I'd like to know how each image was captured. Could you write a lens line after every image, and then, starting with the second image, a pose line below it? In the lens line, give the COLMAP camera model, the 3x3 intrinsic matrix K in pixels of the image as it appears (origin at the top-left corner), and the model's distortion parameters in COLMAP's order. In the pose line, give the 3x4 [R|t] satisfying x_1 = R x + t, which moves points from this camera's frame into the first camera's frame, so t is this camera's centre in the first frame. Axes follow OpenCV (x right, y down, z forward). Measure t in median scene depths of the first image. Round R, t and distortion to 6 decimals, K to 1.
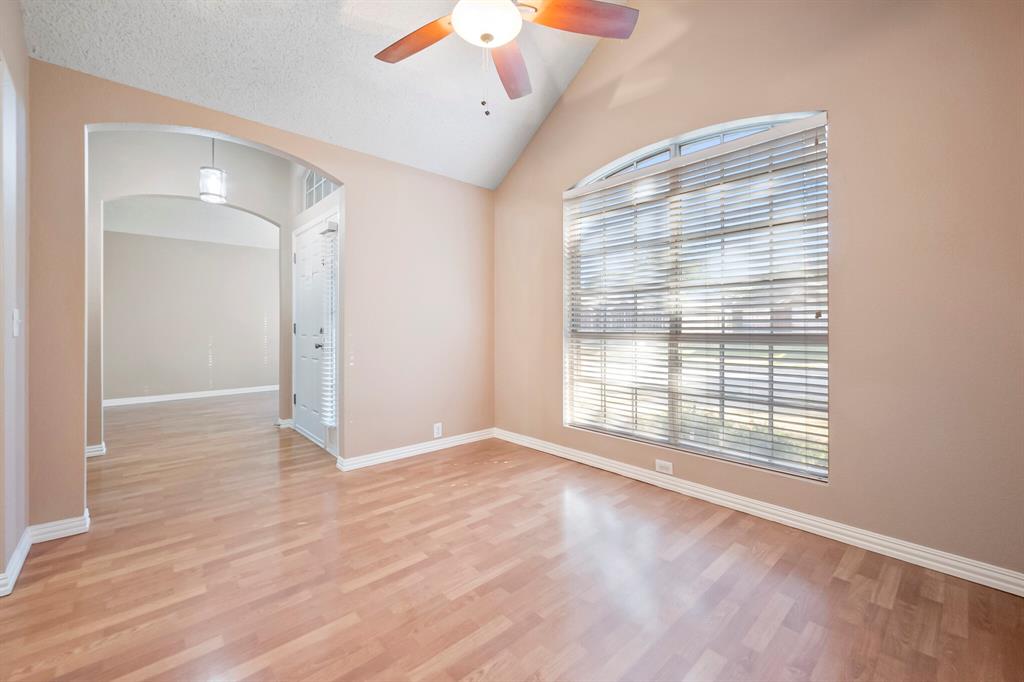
lens RADIAL K [[412.1, 0, 514.8], [0, 412.1, 325.7], [0, 0, 1]] dist [0.003546, -0.000961]
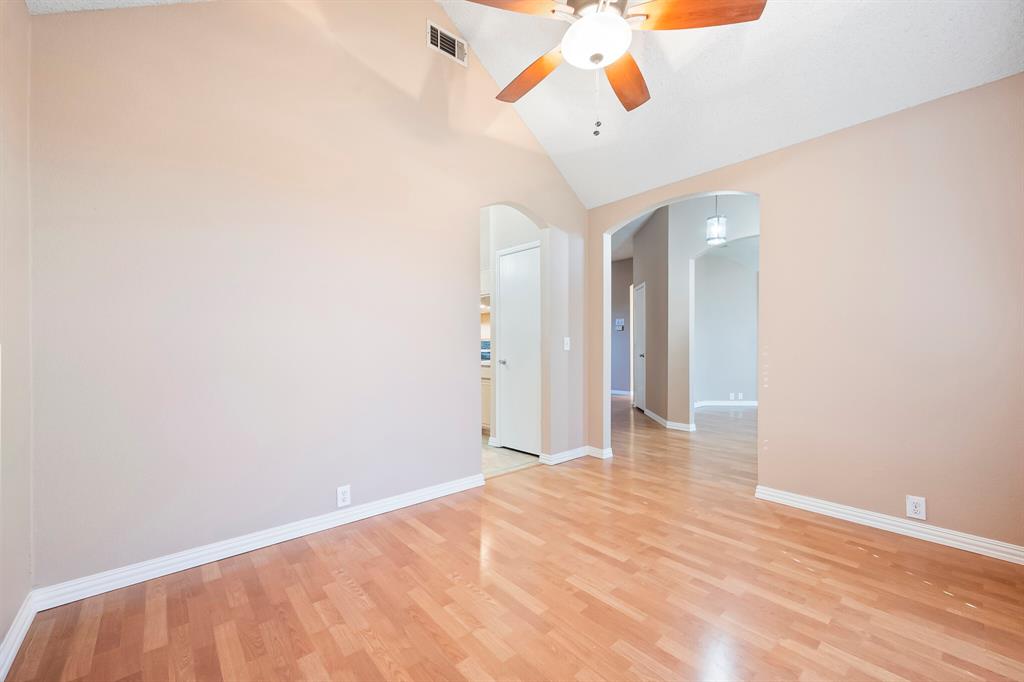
lens RADIAL K [[412.1, 0, 526.6], [0, 412.1, 347.2], [0, 0, 1]] dist [0.003546, -0.000961]
pose [[0.001884, 0.009330, -0.999955, 0.648318], [0.006332, 0.999936, 0.009342, -0.006480], [0.999978, -0.006349, 0.001825, 0.567990]]
